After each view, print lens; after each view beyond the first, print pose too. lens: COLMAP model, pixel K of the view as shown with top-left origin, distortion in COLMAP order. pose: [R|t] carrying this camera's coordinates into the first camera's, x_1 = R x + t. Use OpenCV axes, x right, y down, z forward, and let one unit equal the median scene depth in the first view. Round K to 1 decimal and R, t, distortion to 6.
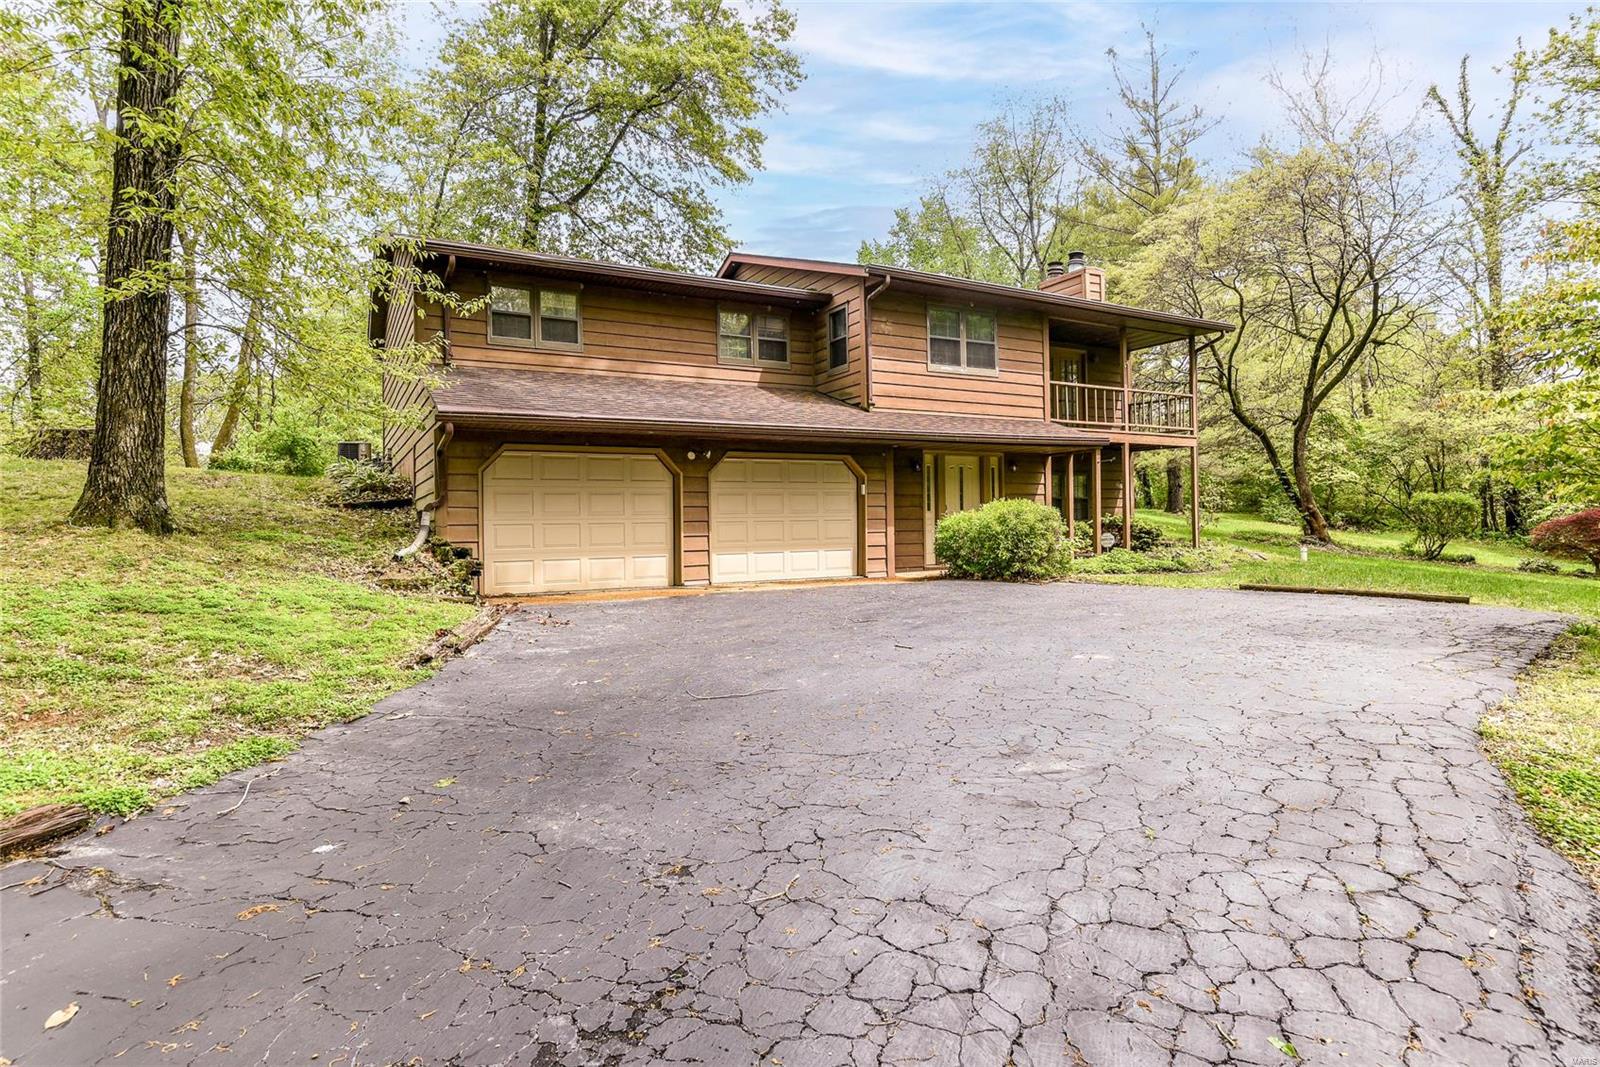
lens RADIAL K [[840.0, 0, 808.7], [0, 840.0, 525.2], [0, 0, 1]] dist [-0.000974, -0.004351]
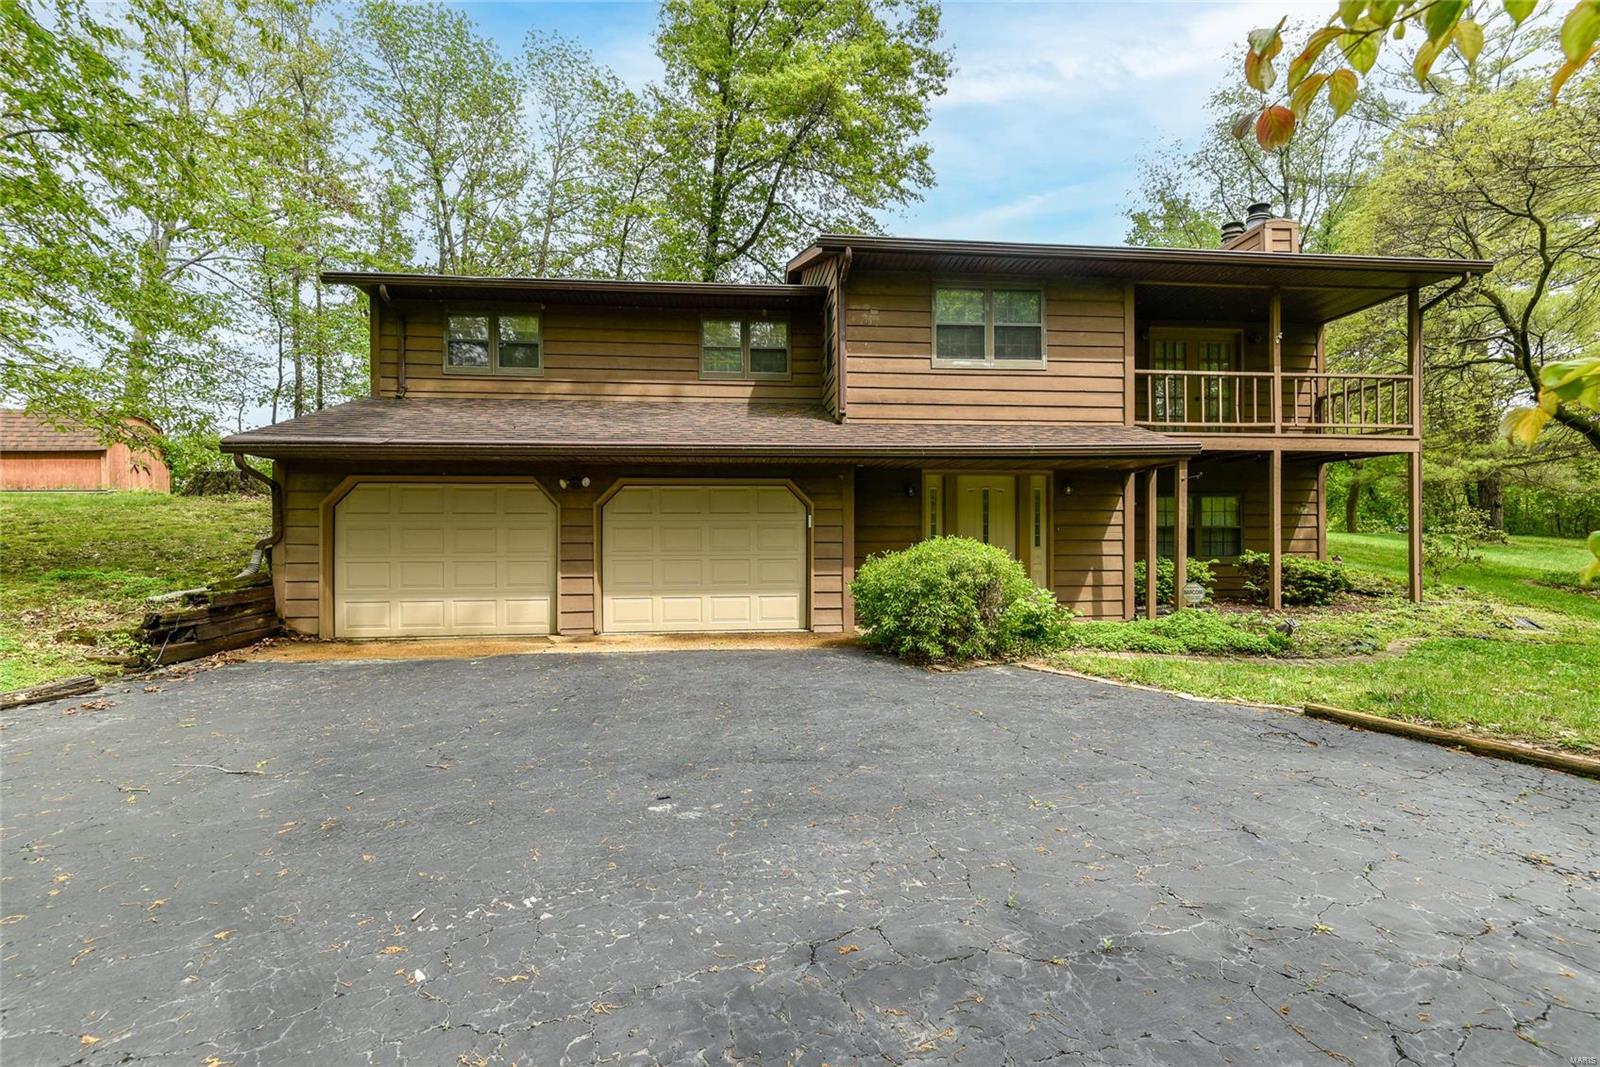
lens RADIAL K [[725.1, 0, 790.7], [0, 725.1, 543.3], [0, 0, 1]] dist [0.013809, -0.004168]
pose [[0.918845, 0.011975, -0.394436, 0.286820], [-0.010145, 0.999926, 0.006725, -0.023460], [0.394488, -0.002177, 0.918899, 0.324023]]
